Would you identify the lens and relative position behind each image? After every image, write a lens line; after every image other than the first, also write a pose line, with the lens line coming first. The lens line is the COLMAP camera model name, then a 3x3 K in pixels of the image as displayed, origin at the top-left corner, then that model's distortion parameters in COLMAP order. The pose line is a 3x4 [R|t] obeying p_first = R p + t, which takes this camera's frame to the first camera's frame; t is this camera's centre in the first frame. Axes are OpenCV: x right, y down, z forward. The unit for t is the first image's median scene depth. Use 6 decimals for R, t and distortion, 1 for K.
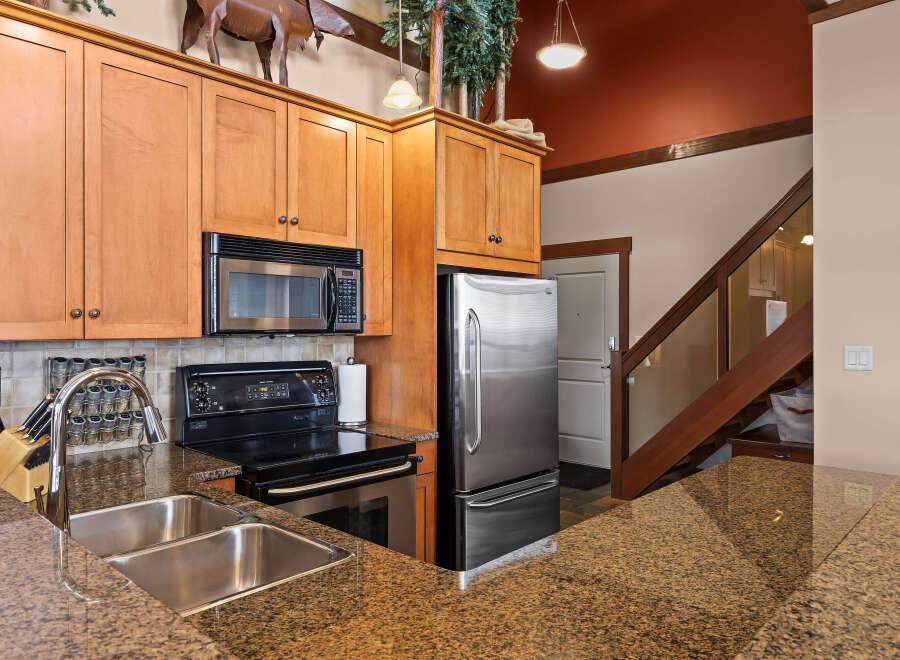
lens RADIAL K [[626.7, 0, 447.0], [0, 626.7, 326.4], [0, 0, 1]] dist [0.003599, 0.000617]
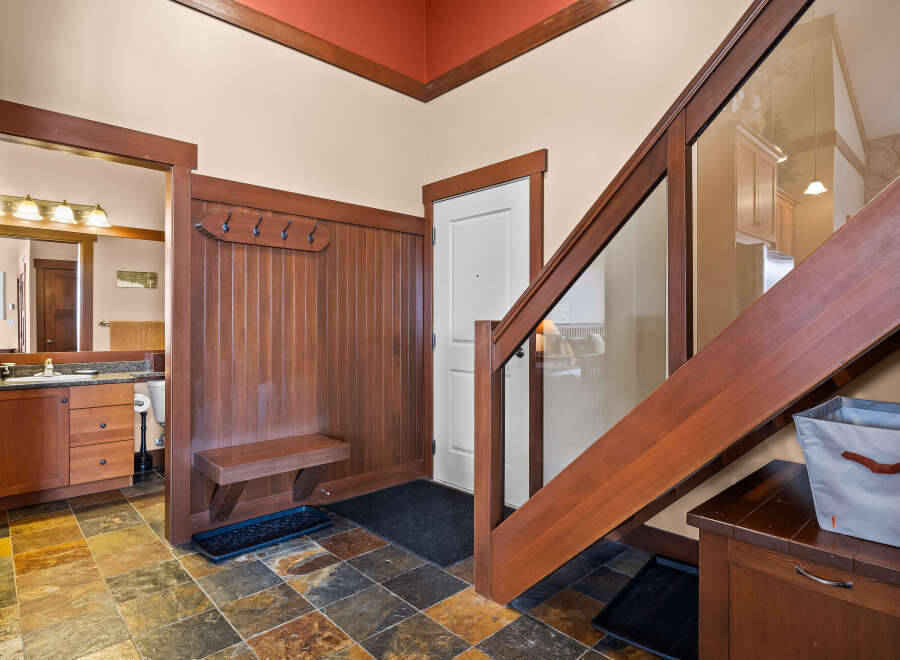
lens RADIAL K [[506.9, 0, 448.6], [0, 506.9, 320.2], [0, 0, 1]] dist [-0.000279, 0.000651]
pose [[0.998090, 0.000044, -0.061770, 0.455586], [-0.000364, 0.999987, -0.005162, 0.069802], [0.061769, 0.005174, 0.998077, 0.962048]]
